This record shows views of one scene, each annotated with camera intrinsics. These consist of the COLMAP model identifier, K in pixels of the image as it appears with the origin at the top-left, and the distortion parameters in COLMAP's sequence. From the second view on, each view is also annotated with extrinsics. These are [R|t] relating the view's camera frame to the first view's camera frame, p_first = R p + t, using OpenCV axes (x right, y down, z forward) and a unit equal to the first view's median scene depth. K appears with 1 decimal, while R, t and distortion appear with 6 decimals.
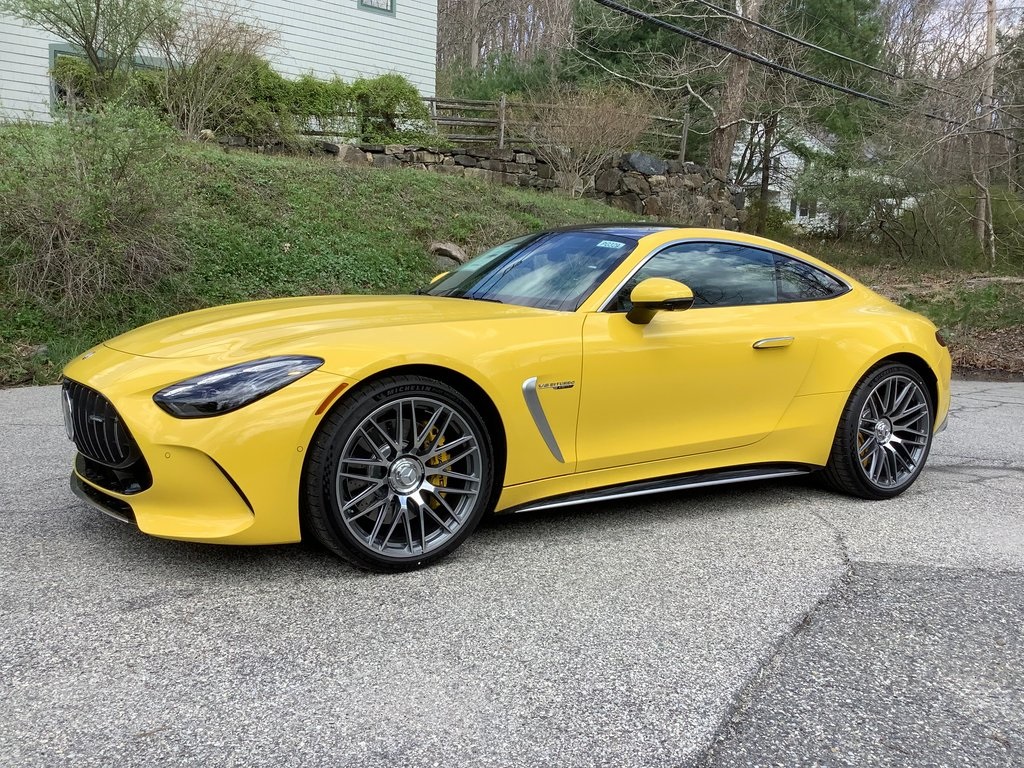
lens RADIAL K [[921.1, 0, 512.0], [0, 921.1, 384.0], [0, 0, 1]] dist [0.085463, -0.002679]
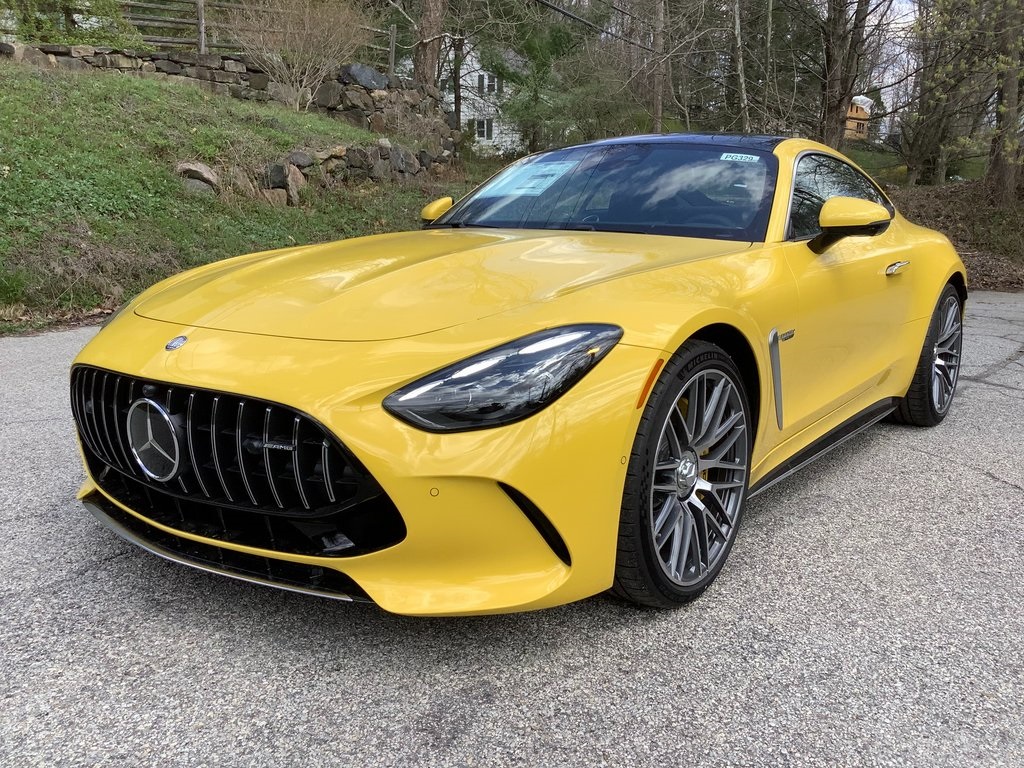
lens RADIAL K [[914.5, 0, 513.5], [0, 914.5, 404.6], [0, 0, 1]] dist [0.052495, -0.123903]
pose [[0.930760, -0.098312, 0.352165, -0.129831], [0.061073, 0.991444, 0.115362, -0.013045], [-0.360494, -0.085867, 0.928801, 0.096622]]
